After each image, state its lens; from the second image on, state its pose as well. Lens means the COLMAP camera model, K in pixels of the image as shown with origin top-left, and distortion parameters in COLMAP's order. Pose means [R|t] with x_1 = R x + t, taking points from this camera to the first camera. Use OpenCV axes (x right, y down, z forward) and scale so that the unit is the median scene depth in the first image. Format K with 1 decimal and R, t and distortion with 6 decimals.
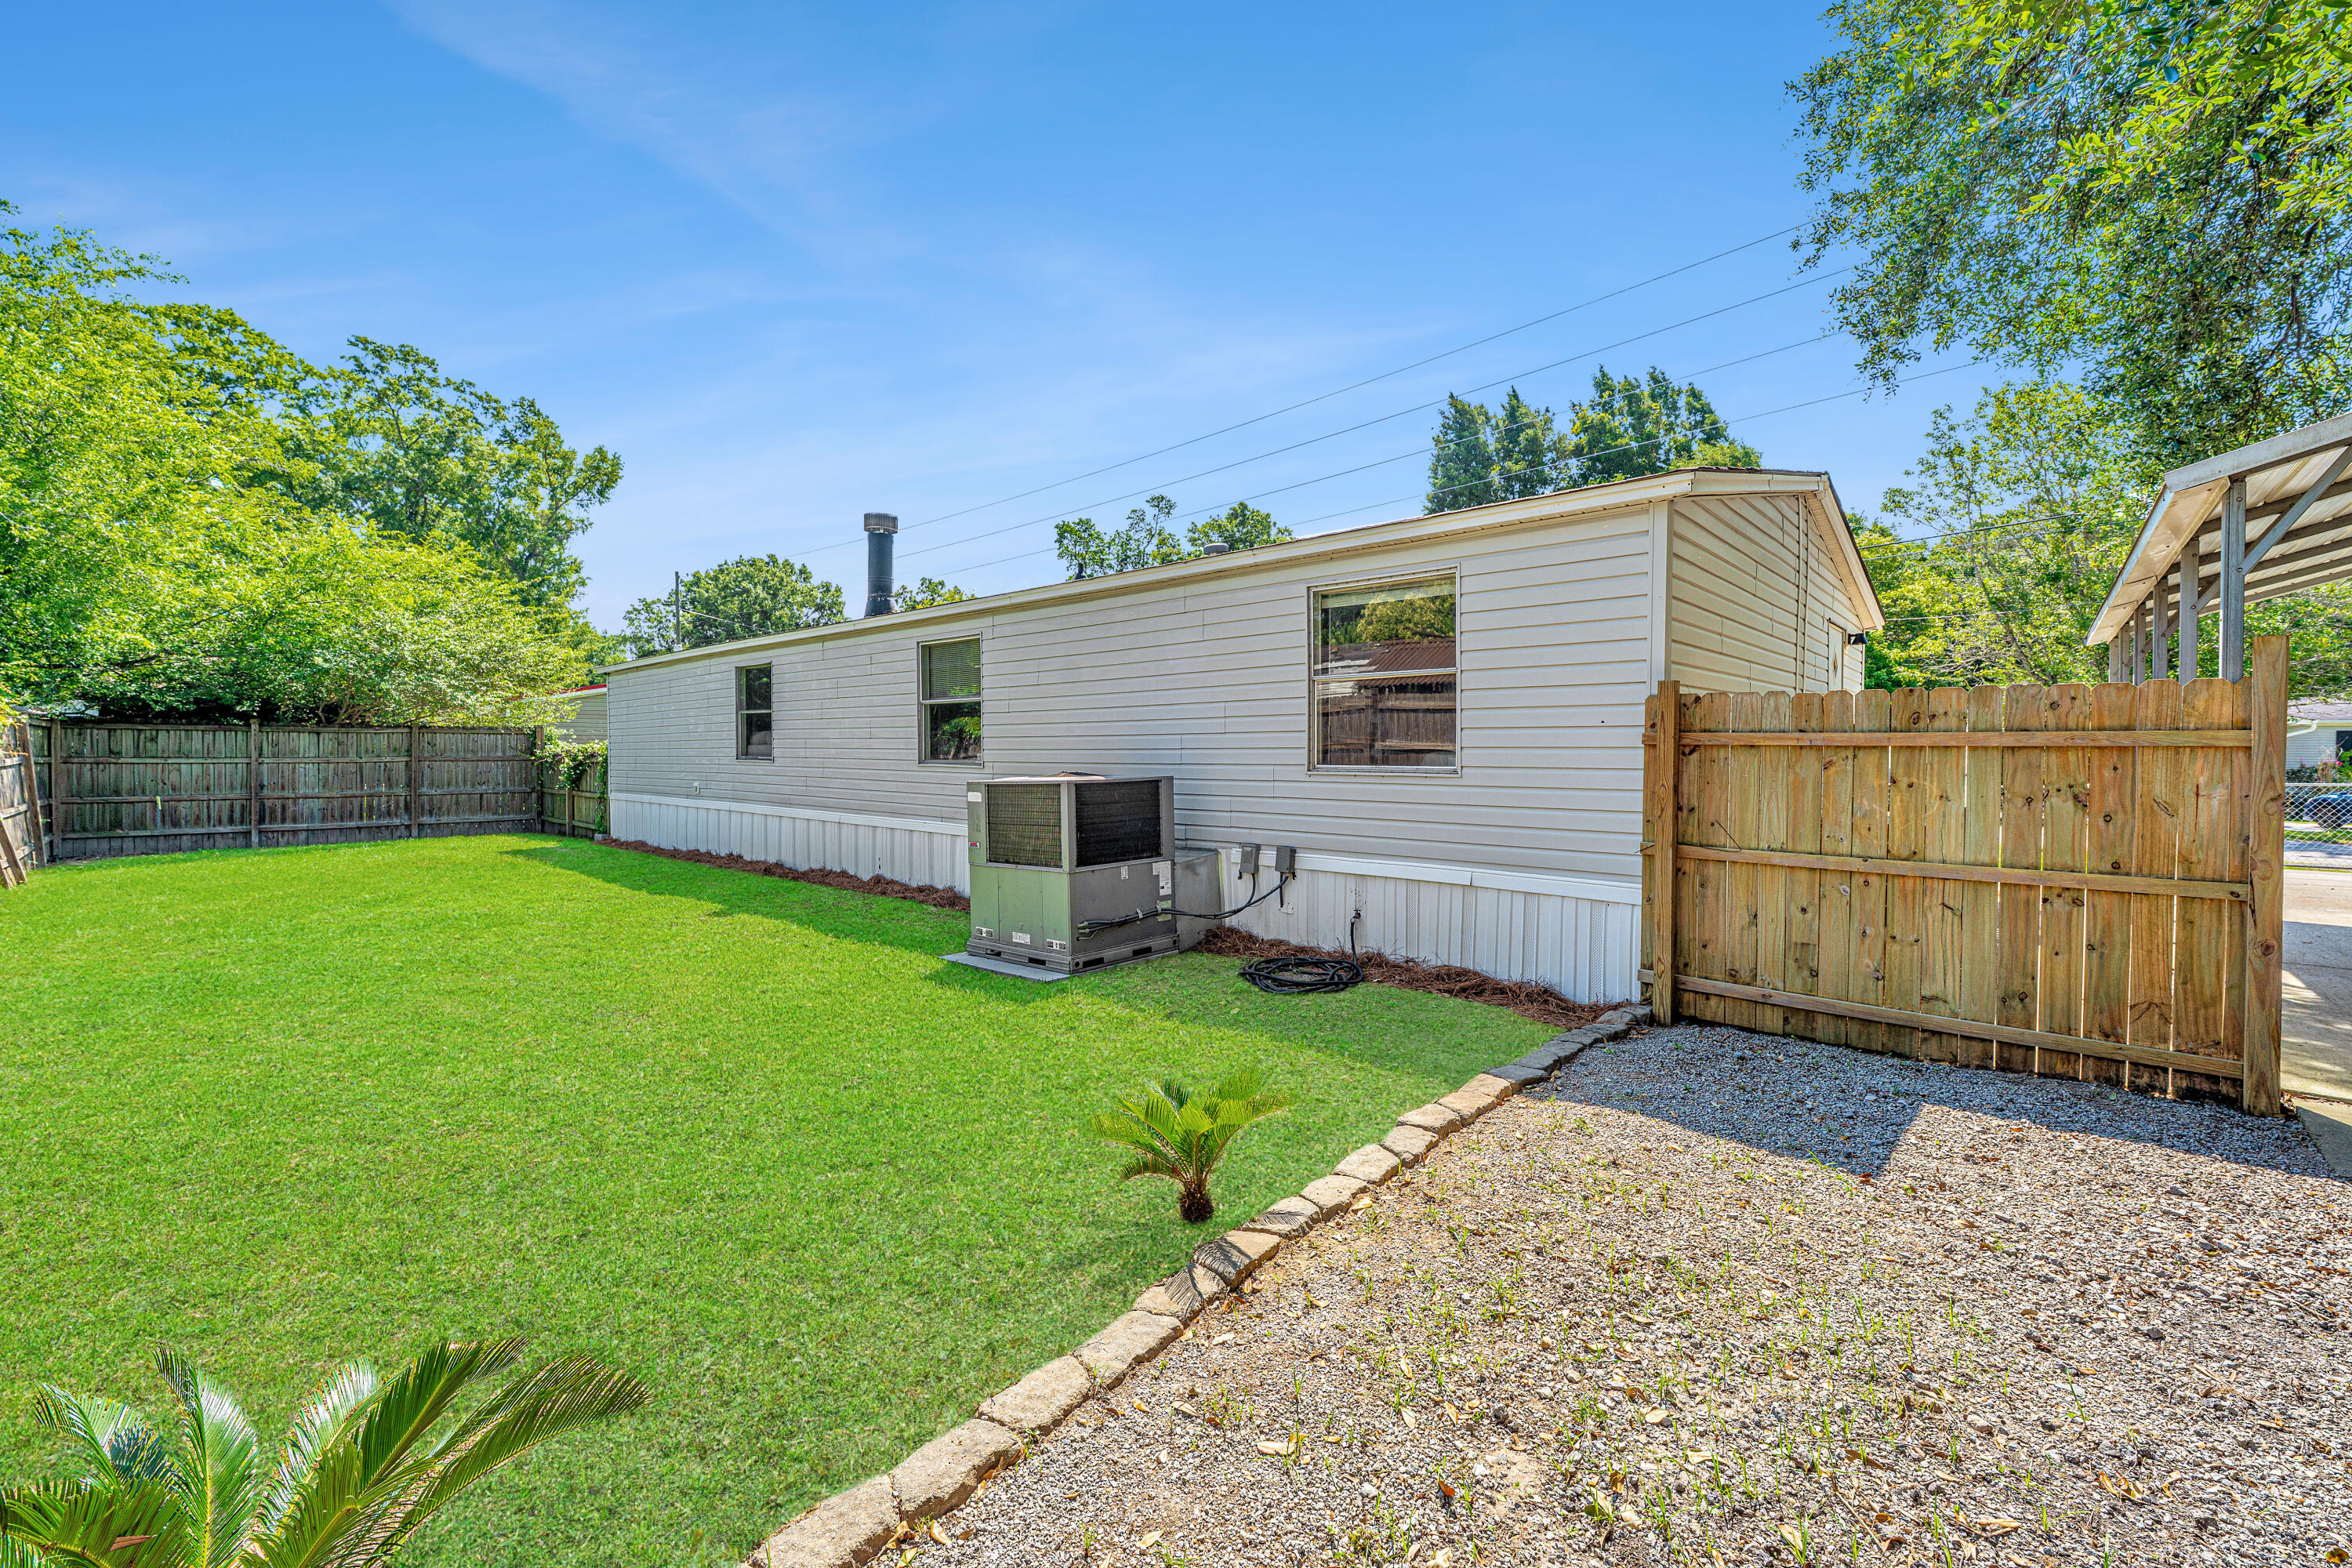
lens RADIAL K [[962.8, 0, 1177.0], [0, 962.8, 770.4], [0, 0, 1]] dist [-0.000055, -0.000064]
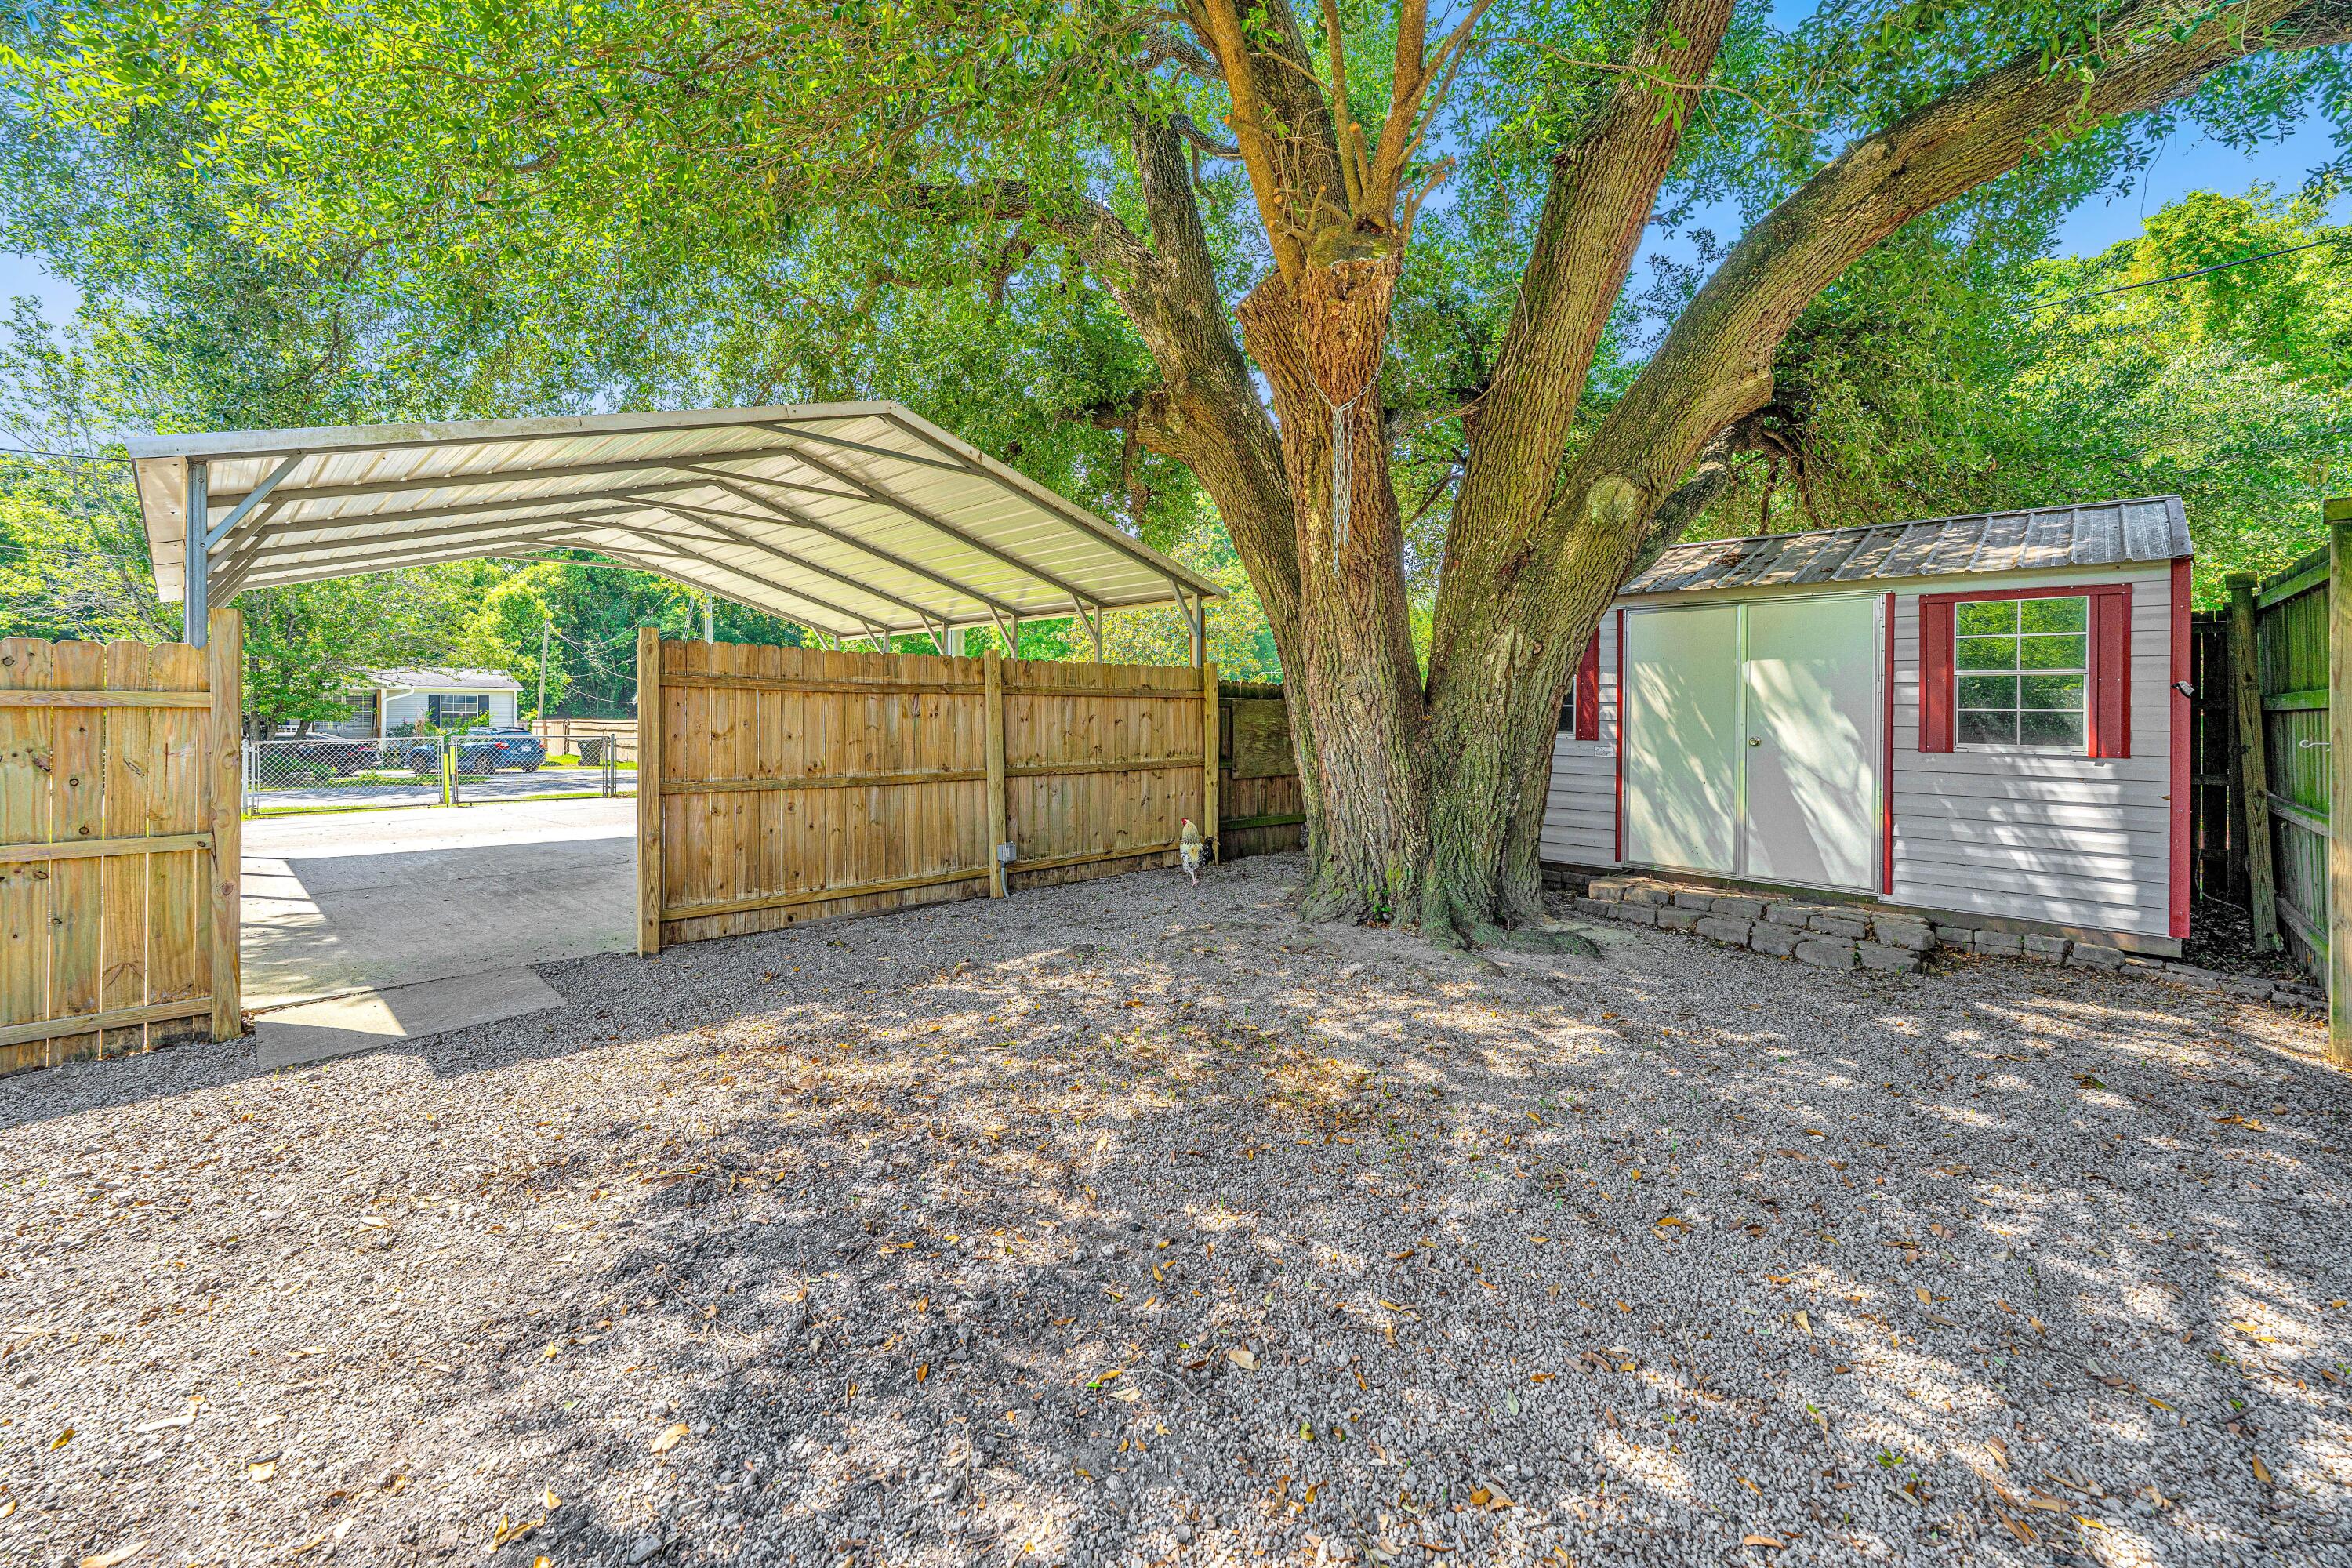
lens RADIAL K [[956.9, 0, 1179.2], [0, 956.9, 712.2], [0, 0, 1]] dist [-0.000074, -0.000063]
pose [[0.032287, -0.002633, 0.999475, 0.056958], [0.021656, 0.999764, 0.001934, 0.002335], [-0.999244, 0.021582, 0.032336, -0.130152]]
